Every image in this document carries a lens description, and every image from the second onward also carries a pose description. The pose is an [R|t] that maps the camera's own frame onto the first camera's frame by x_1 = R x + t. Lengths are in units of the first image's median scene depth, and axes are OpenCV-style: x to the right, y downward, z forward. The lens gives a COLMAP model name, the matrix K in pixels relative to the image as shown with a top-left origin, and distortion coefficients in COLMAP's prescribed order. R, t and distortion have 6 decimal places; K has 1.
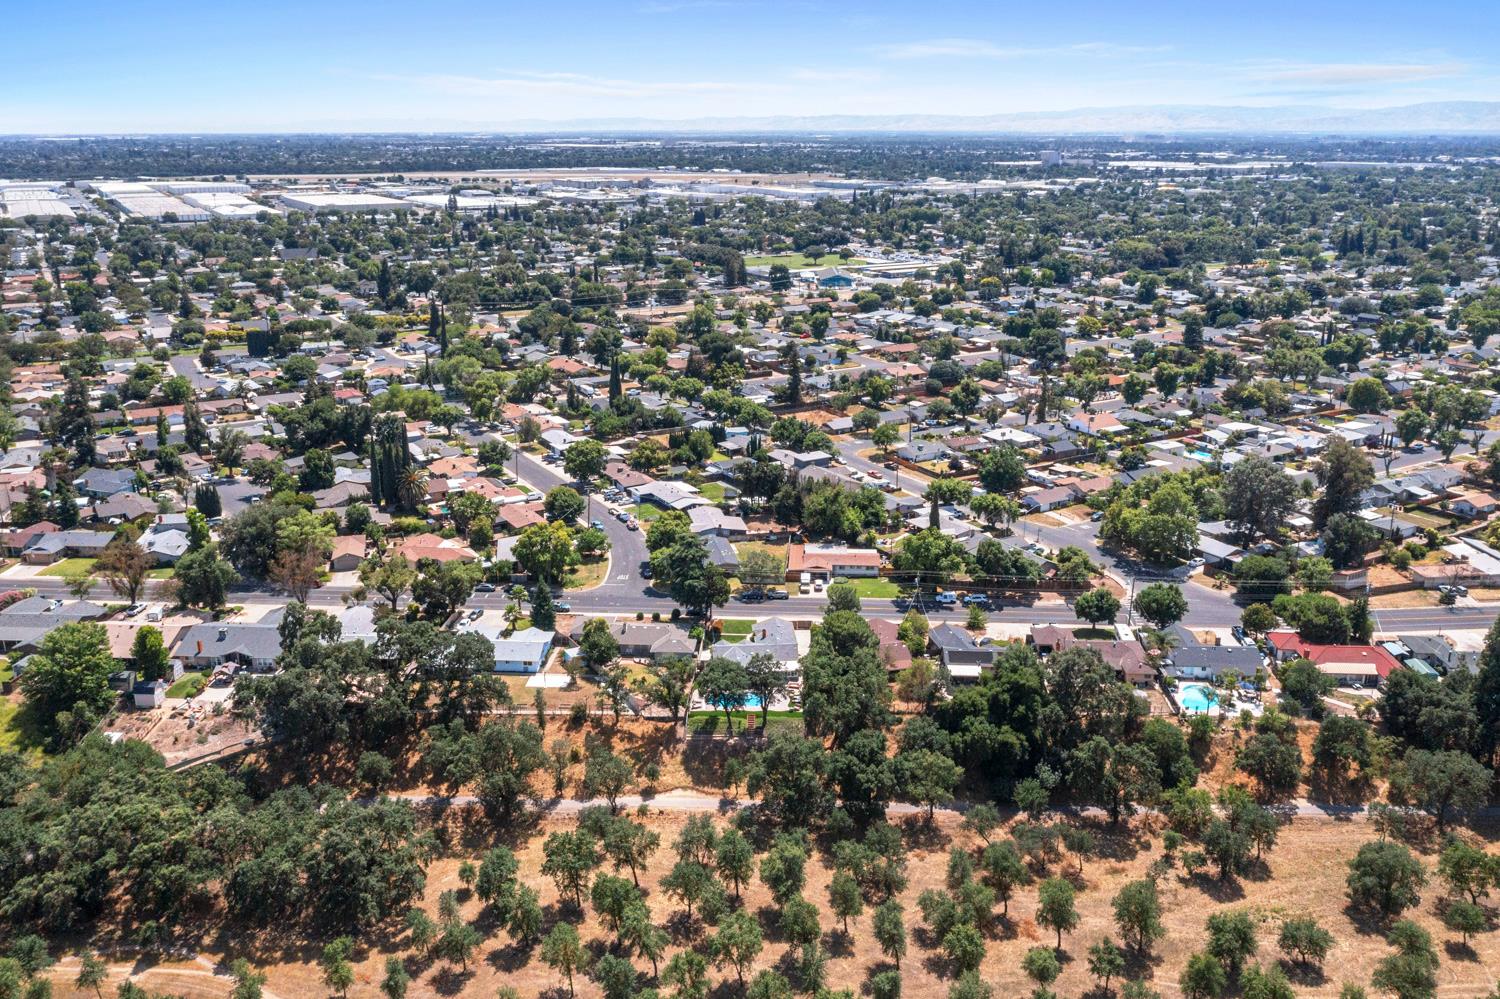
lens RADIAL K [[1189.6, 0, 750.7], [0, 1189.6, 473.1], [0, 0, 1]] dist [-0.006844, -0.003254]
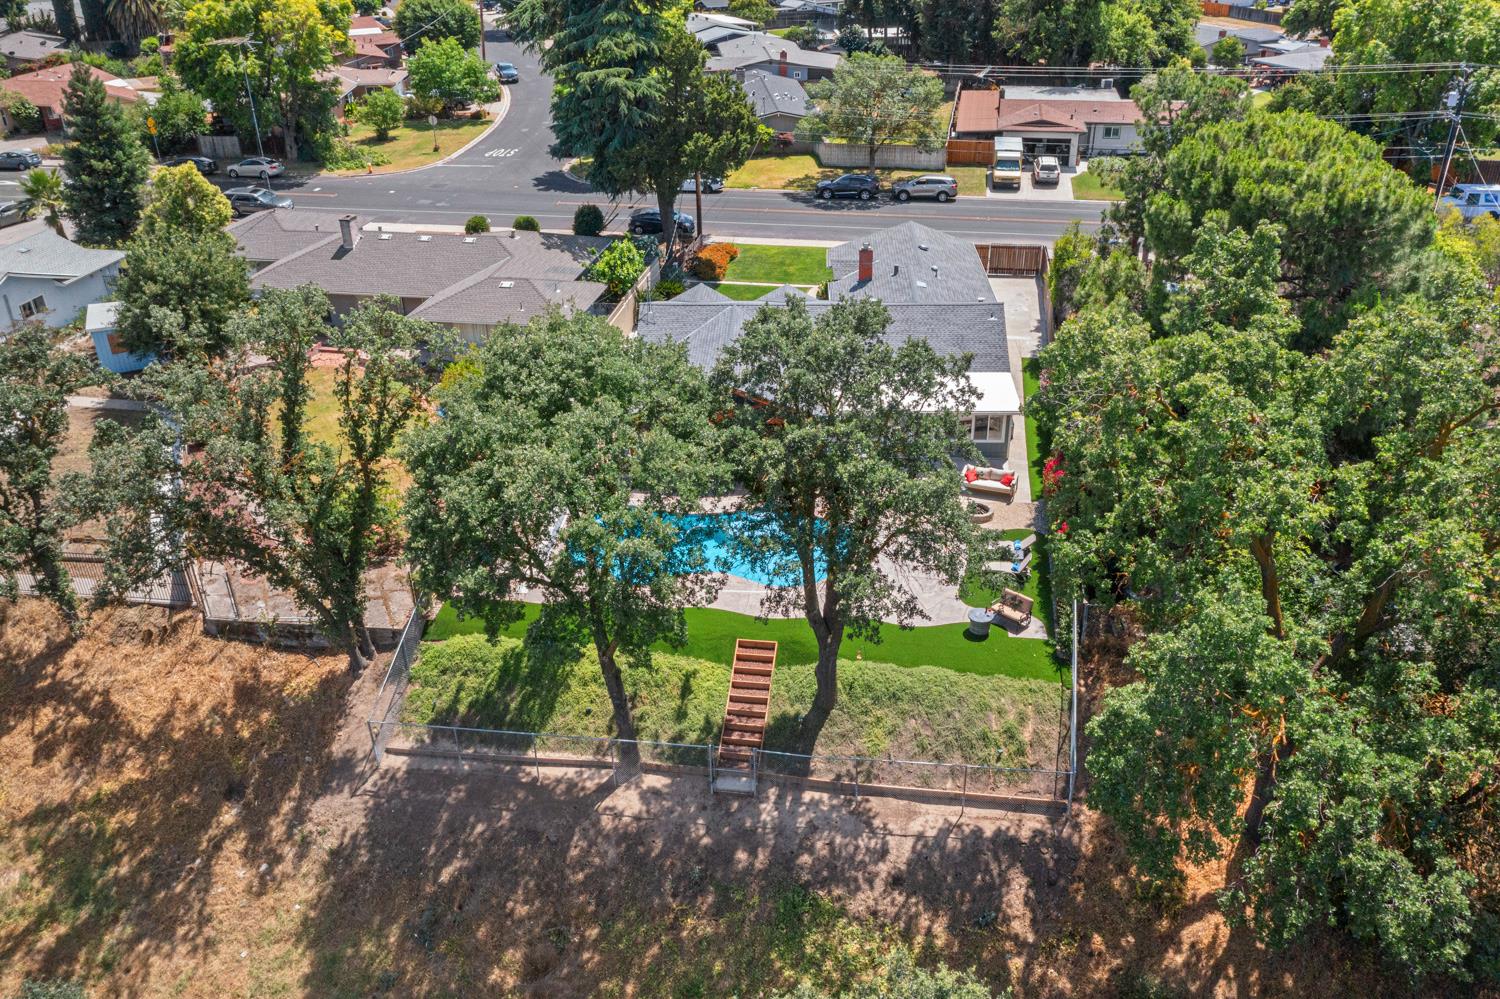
lens RADIAL K [[1189.6, 0, 750.7], [0, 1189.6, 473.1], [0, 0, 1]] dist [-0.006844, -0.003254]
pose [[0.992963, 0.040570, -0.111256, 0.018399], [-0.016484, 0.977690, 0.209405, 0.135763], [0.117270, -0.206098, 0.971479, 0.803899]]
